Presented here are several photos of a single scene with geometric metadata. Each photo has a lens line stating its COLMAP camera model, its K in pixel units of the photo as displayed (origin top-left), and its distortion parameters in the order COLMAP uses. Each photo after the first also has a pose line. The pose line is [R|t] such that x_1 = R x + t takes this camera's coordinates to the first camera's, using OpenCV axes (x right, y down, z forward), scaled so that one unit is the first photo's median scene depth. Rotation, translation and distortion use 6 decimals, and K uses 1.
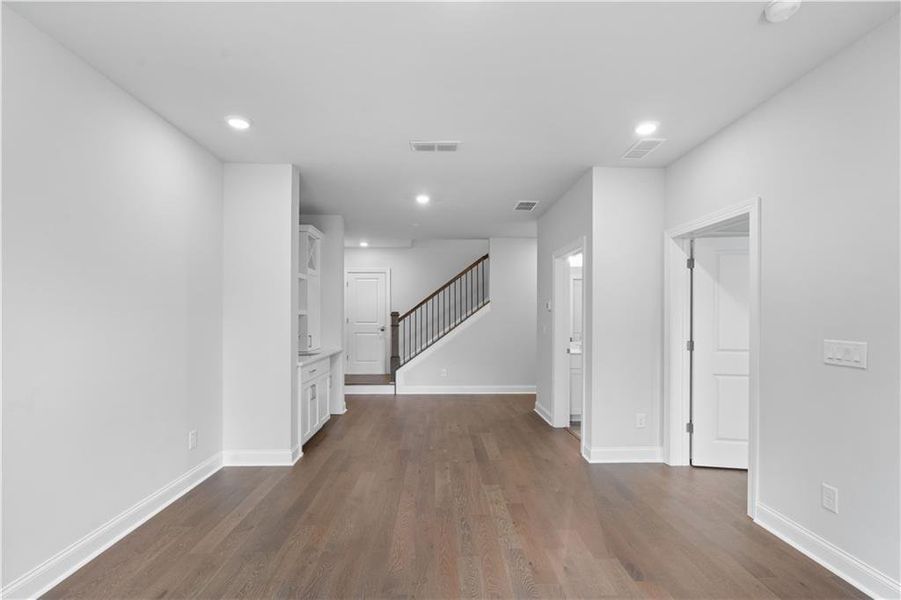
lens RADIAL K [[412.2, 0, 445.7], [0, 412.2, 314.2], [0, 0, 1]] dist [0.000780, 0.002037]
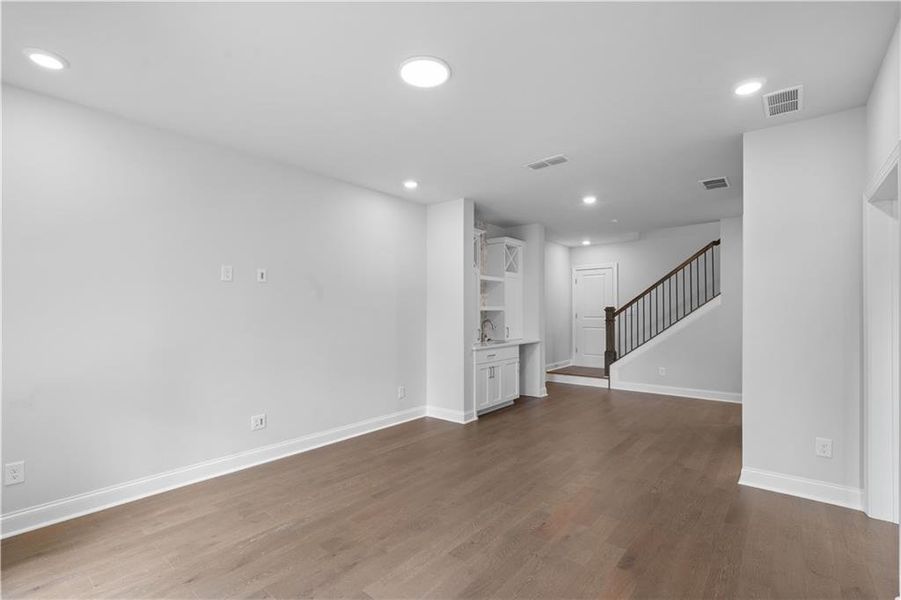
lens RADIAL K [[412.2, 0, 451.3], [0, 412.2, 305.0], [0, 0, 1]] dist [0.000780, 0.002037]
pose [[0.752005, -0.014299, -0.659002, 0.321036], [0.007591, 0.999886, -0.013033, 0.000099], [0.659114, 0.004799, 0.752028, -0.020709]]
